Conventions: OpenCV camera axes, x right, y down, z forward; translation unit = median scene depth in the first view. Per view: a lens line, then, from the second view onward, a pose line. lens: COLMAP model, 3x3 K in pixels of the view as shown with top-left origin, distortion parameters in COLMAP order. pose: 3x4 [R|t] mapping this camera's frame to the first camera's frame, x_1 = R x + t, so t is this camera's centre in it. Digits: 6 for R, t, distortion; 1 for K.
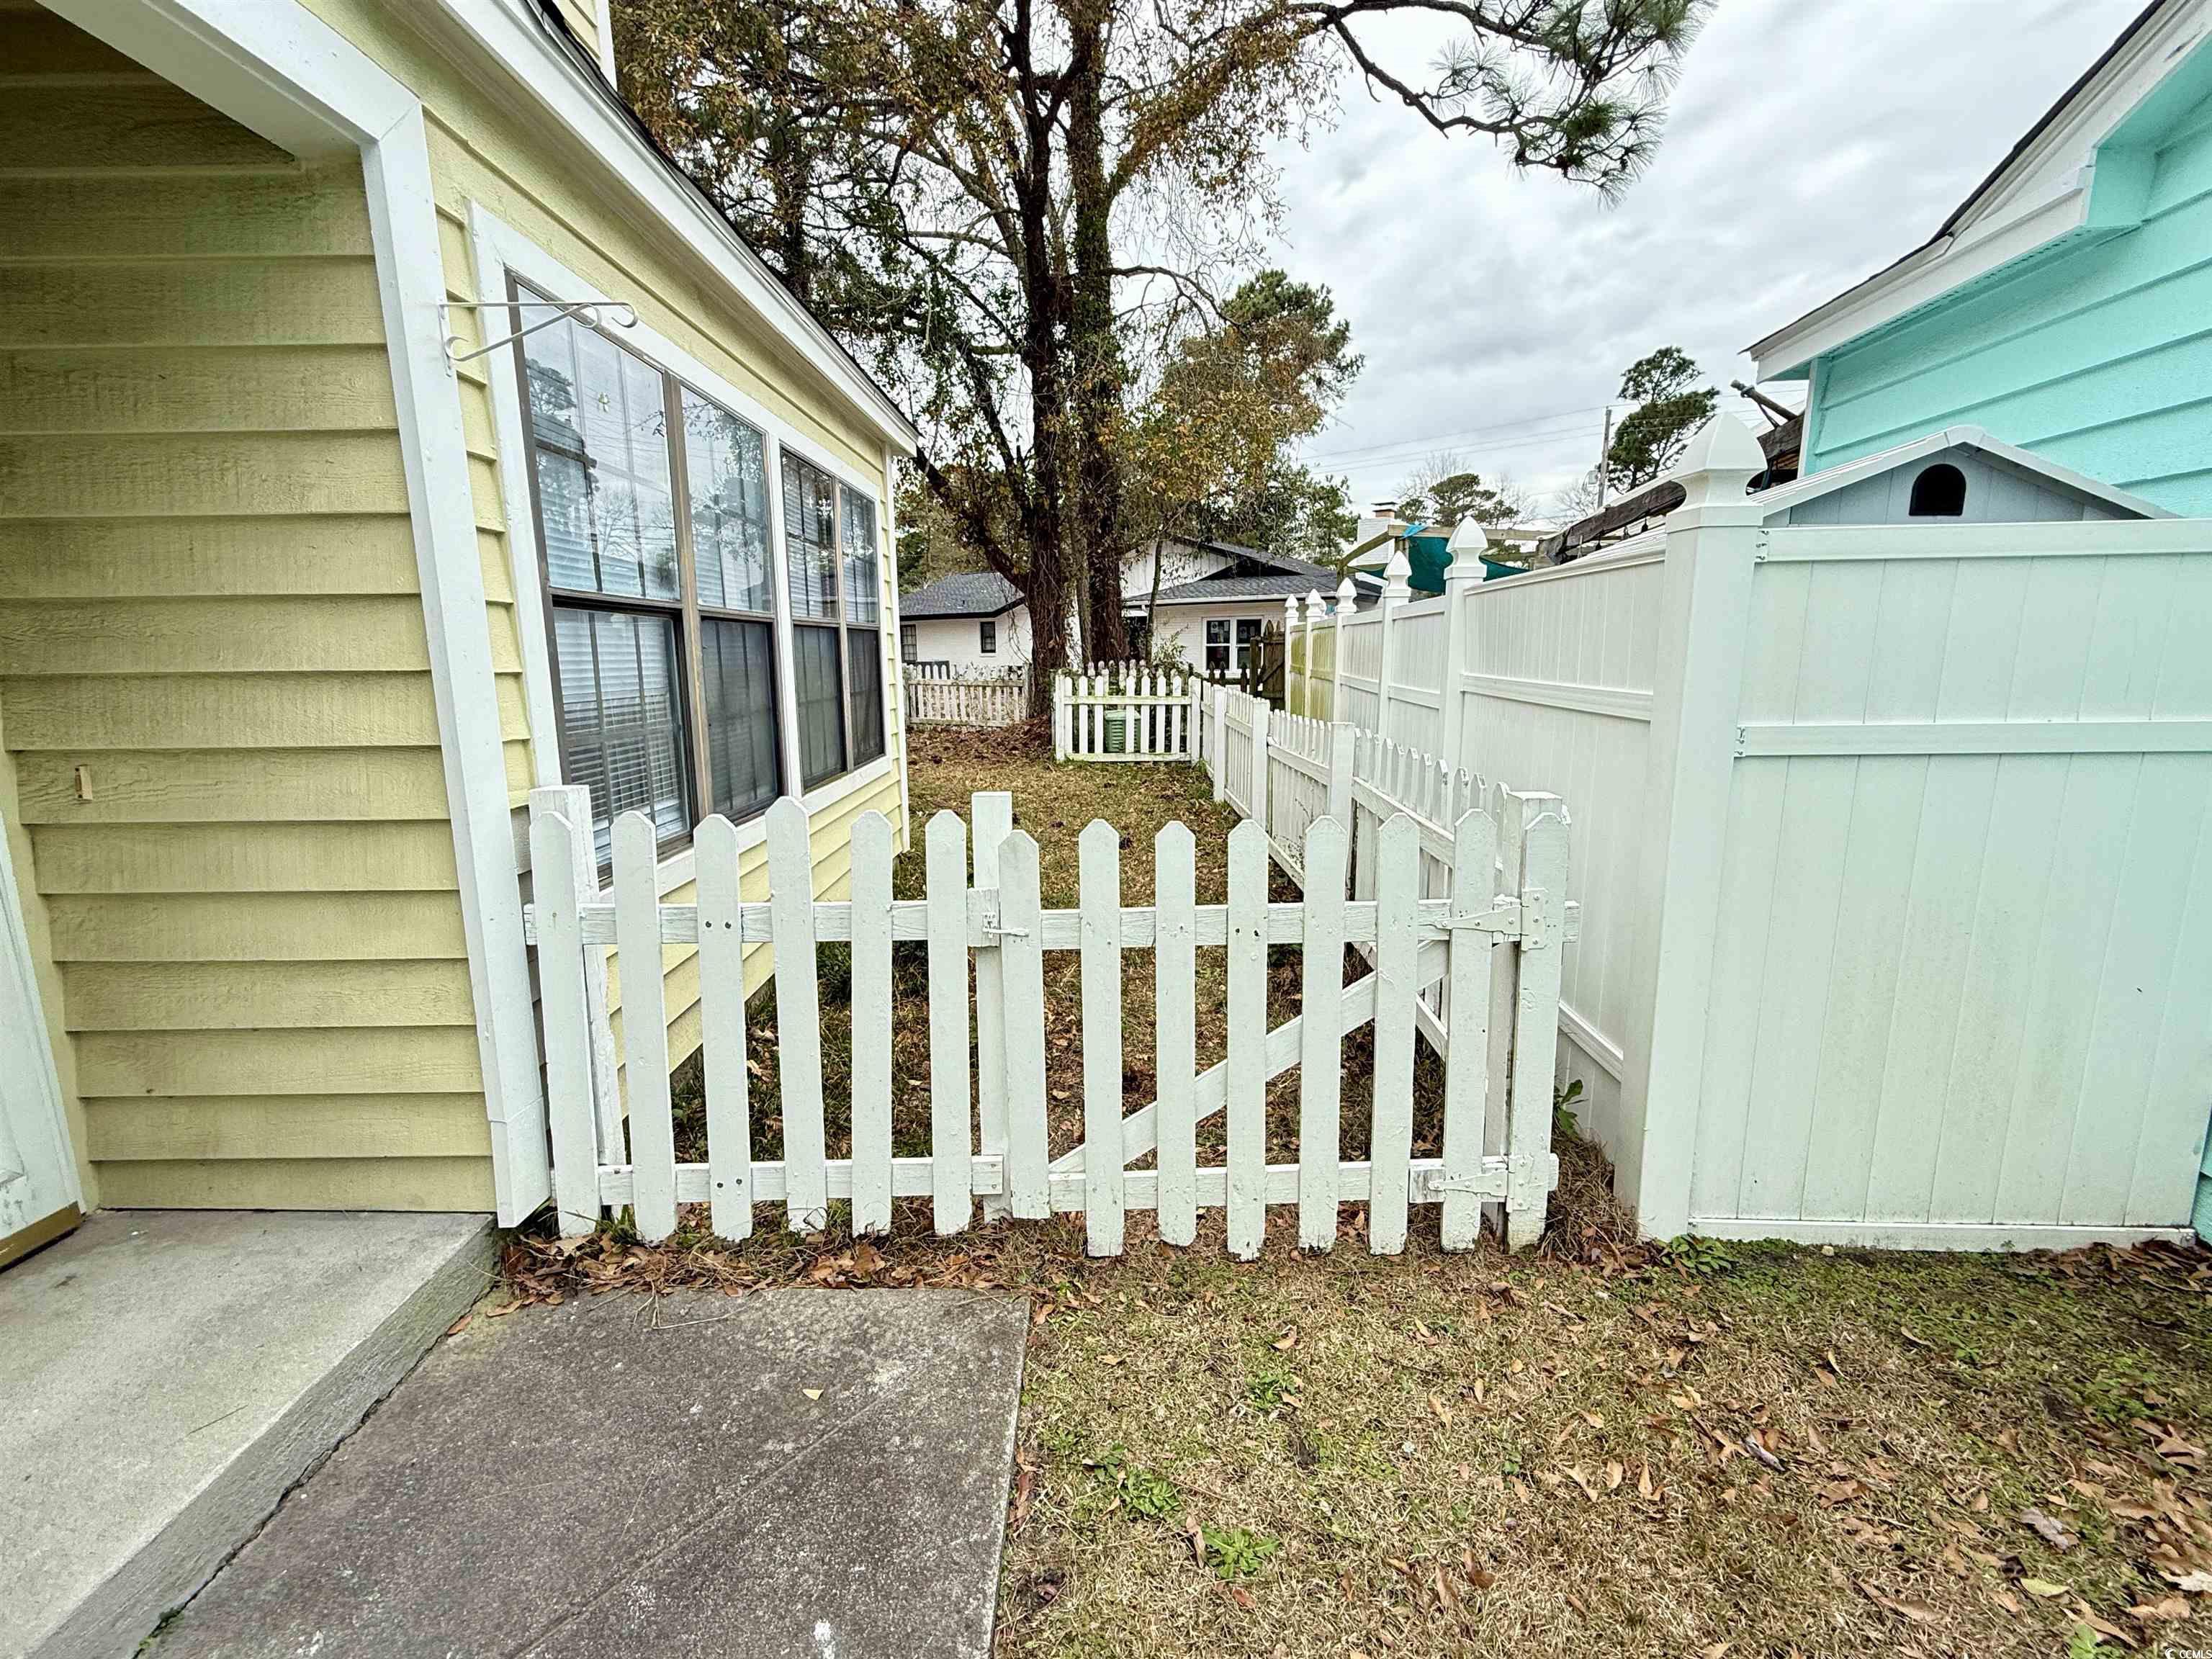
lens RADIAL K [[969.5, 0, 1111.2], [0, 969.5, 826.9], [0, 0, 1]] dist [-0.002046, 0.000006]
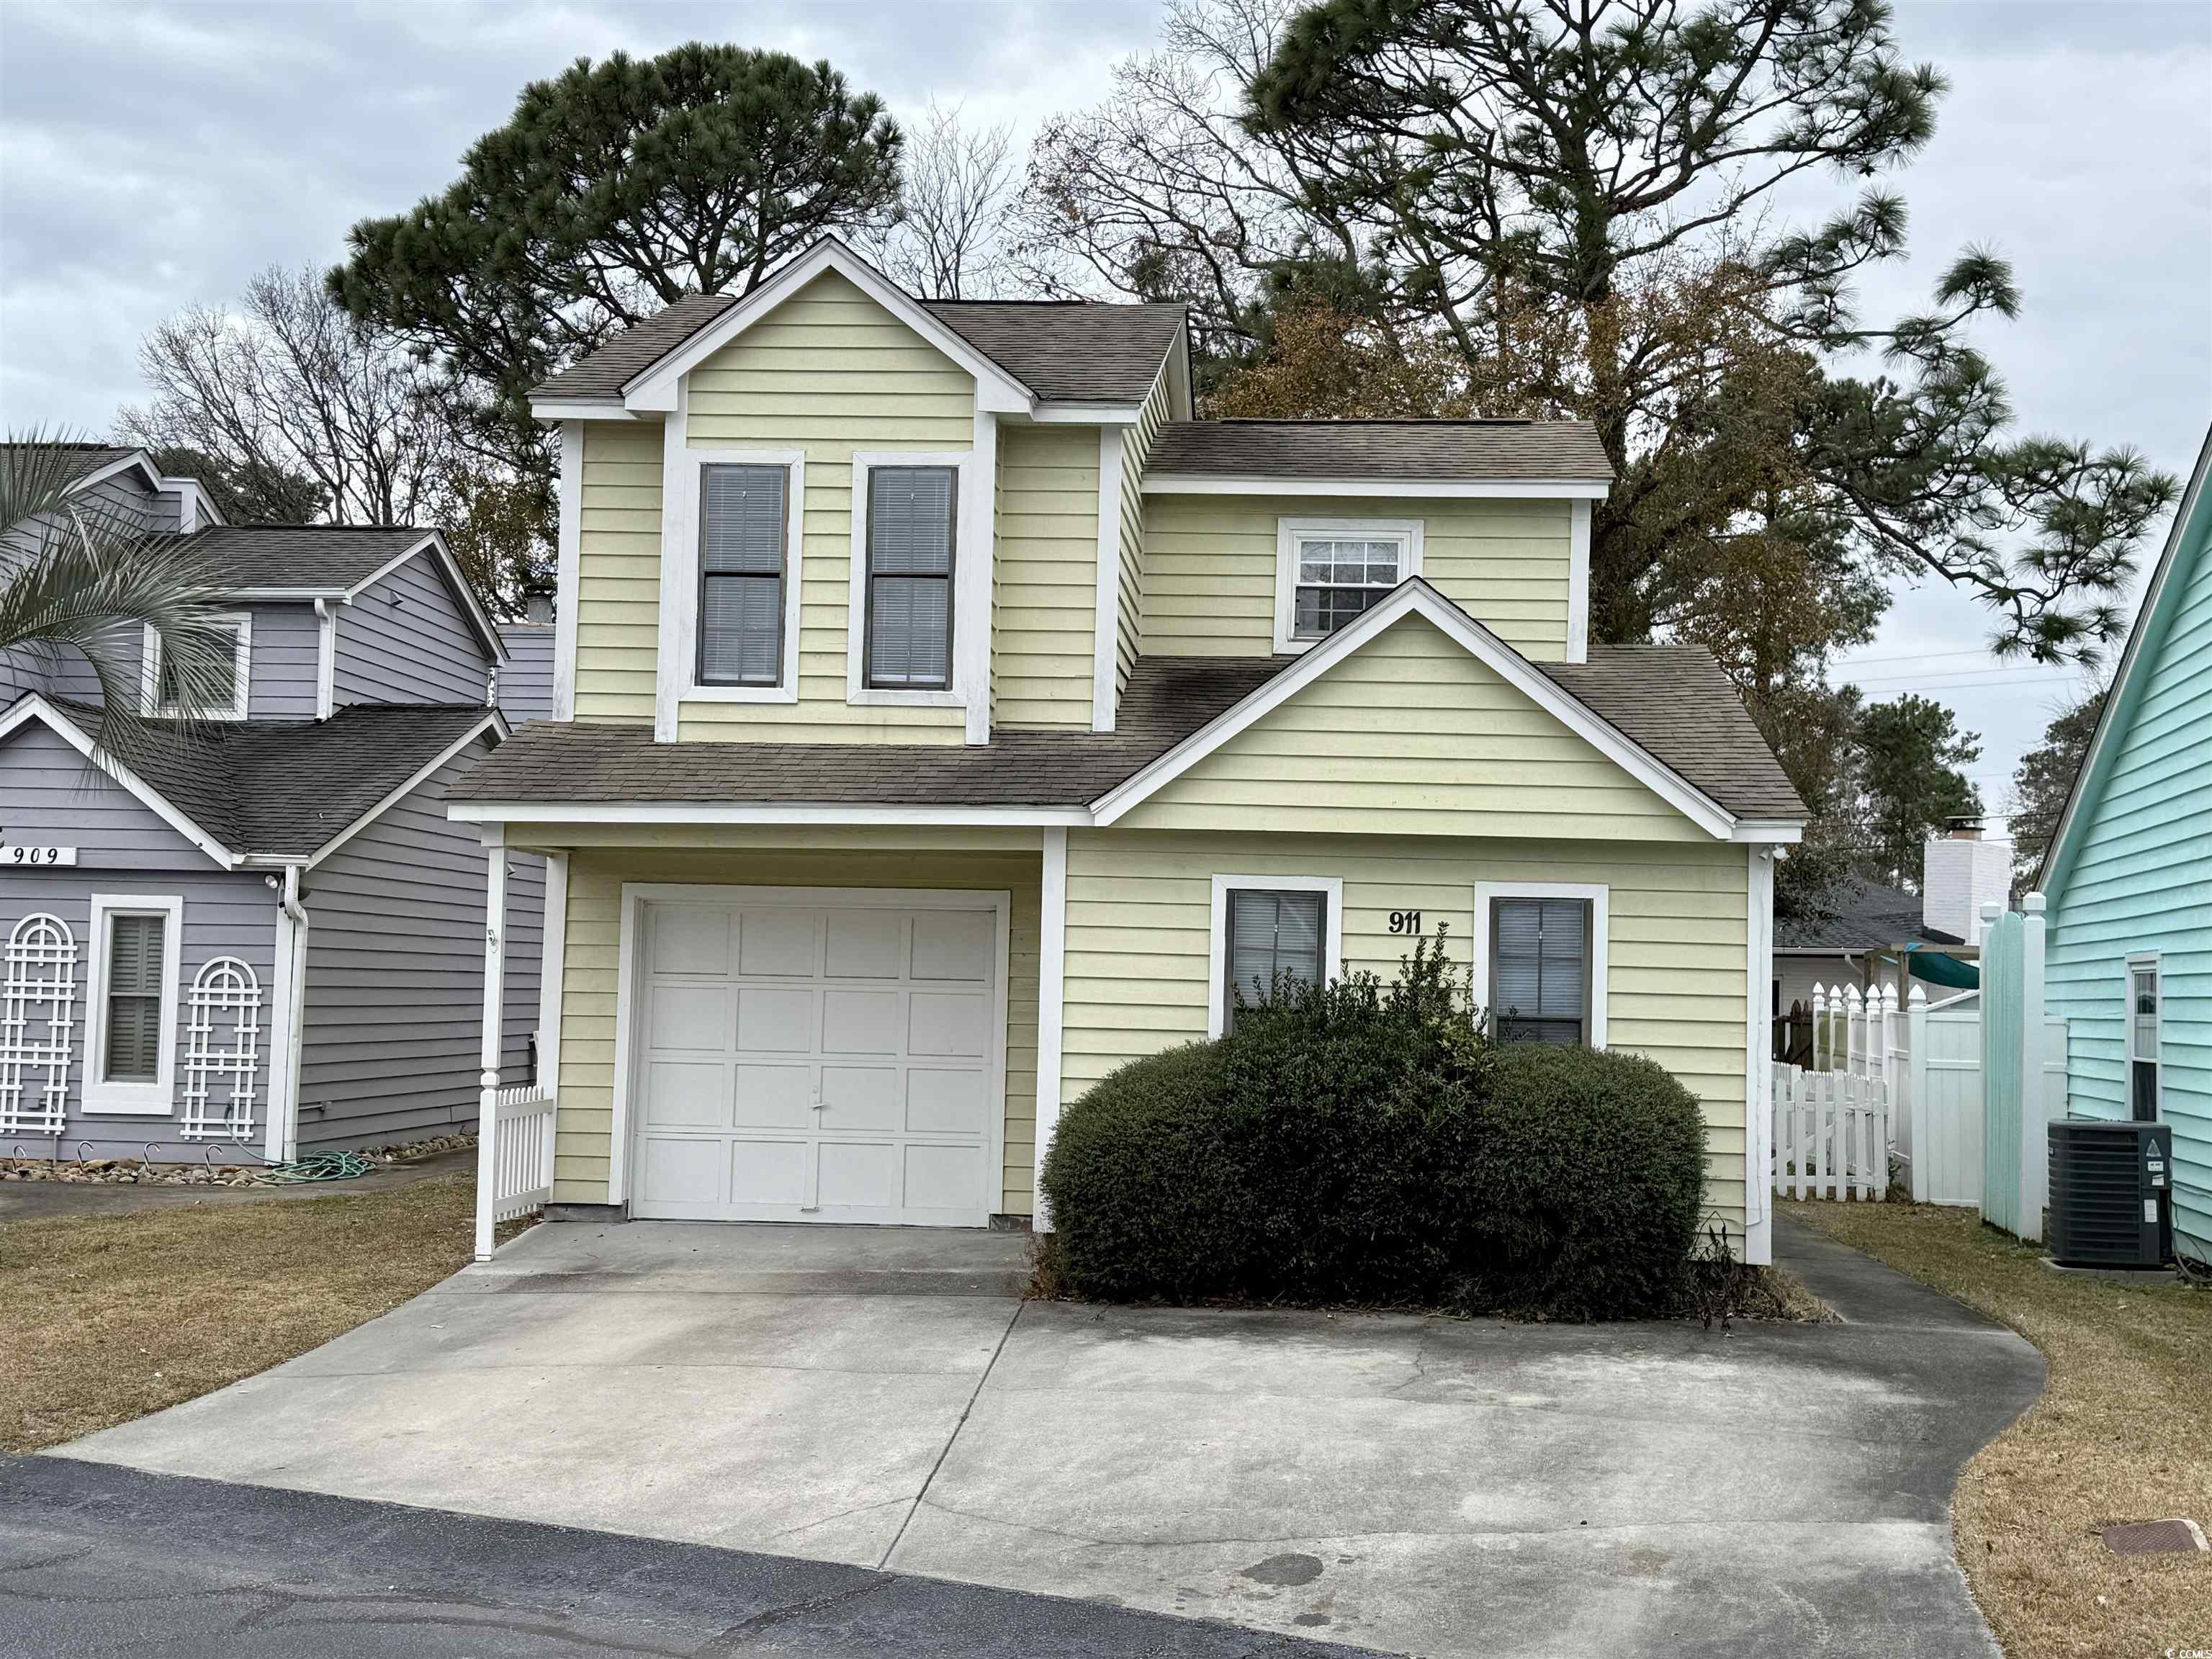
lens RADIAL K [[2724.3, 0, 1101.5], [0, 2724.3, 833.7], [0, 0, 1]] dist [0.113745, 0.000000]
pose [[0.996087, 0.027620, -0.083952, -1.647231], [-0.046680, 0.971019, -0.234400, 1.642331], [0.075045, 0.237401, 0.968509, -9.508851]]
